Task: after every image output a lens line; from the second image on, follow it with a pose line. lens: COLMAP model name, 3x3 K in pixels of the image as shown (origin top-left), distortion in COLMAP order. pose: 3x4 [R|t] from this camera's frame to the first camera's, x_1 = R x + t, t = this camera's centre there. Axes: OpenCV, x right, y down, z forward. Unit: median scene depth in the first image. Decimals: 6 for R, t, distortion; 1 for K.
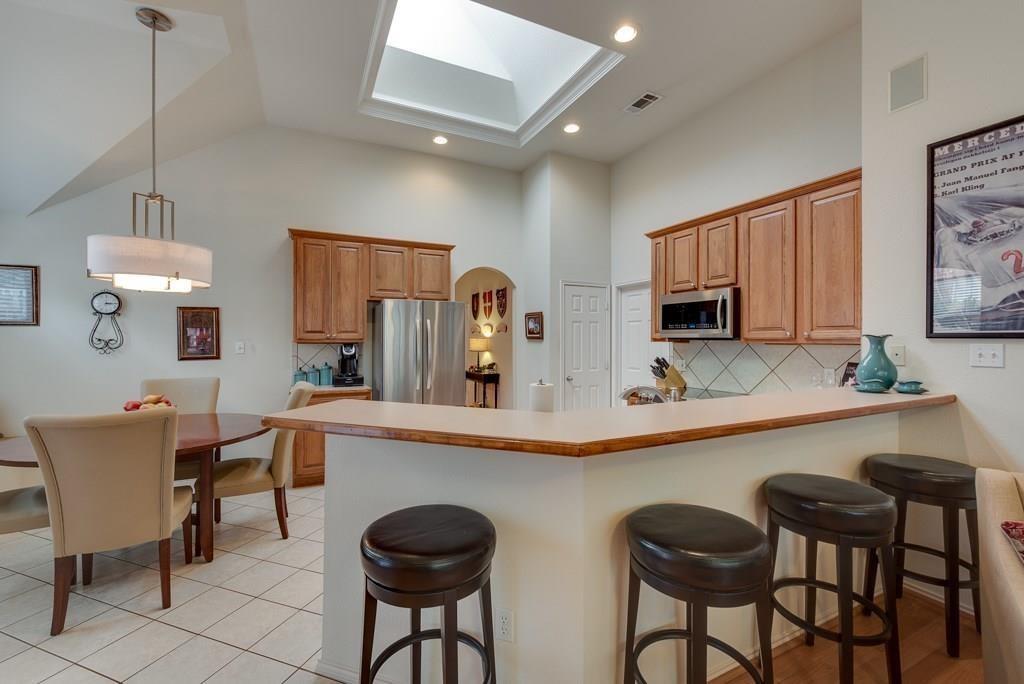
lens RADIAL K [[424.8, 0, 526.1], [0, 424.8, 338.8], [0, 0, 1]] dist [0.008090, -0.002387]
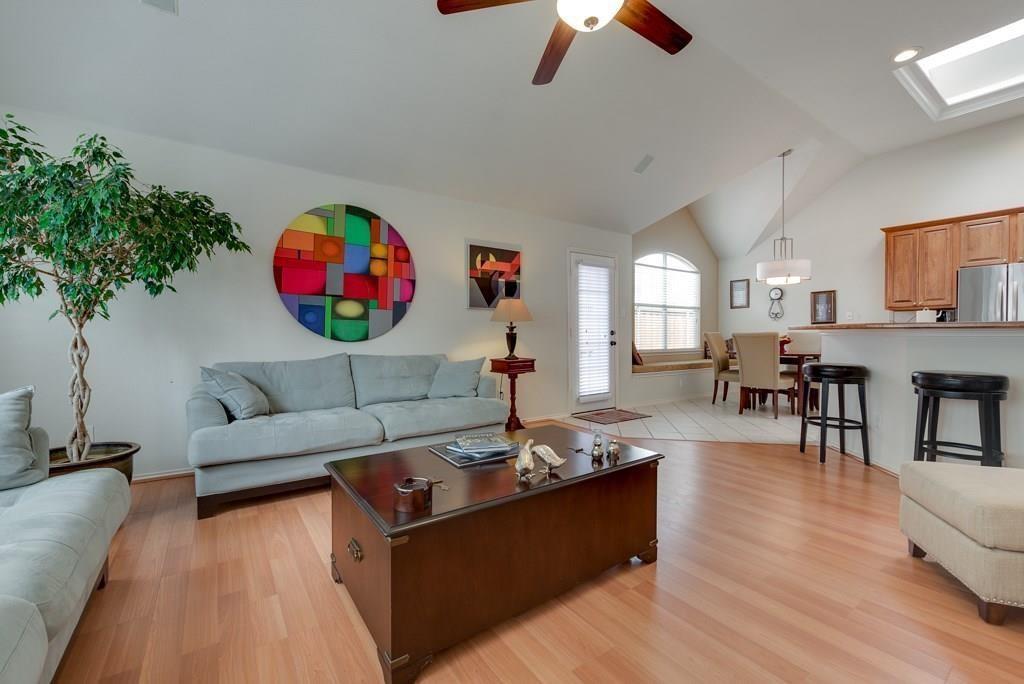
lens RADIAL K [[424.8, 0, 496.7], [0, 424.8, 338.5], [0, 0, 1]] dist [0.008090, -0.002387]
pose [[0.126103, 0.010046, -0.991966, 1.028465], [0.002810, 0.999941, 0.010484, 0.126987], [0.992013, -0.004109, 0.126067, -0.653541]]
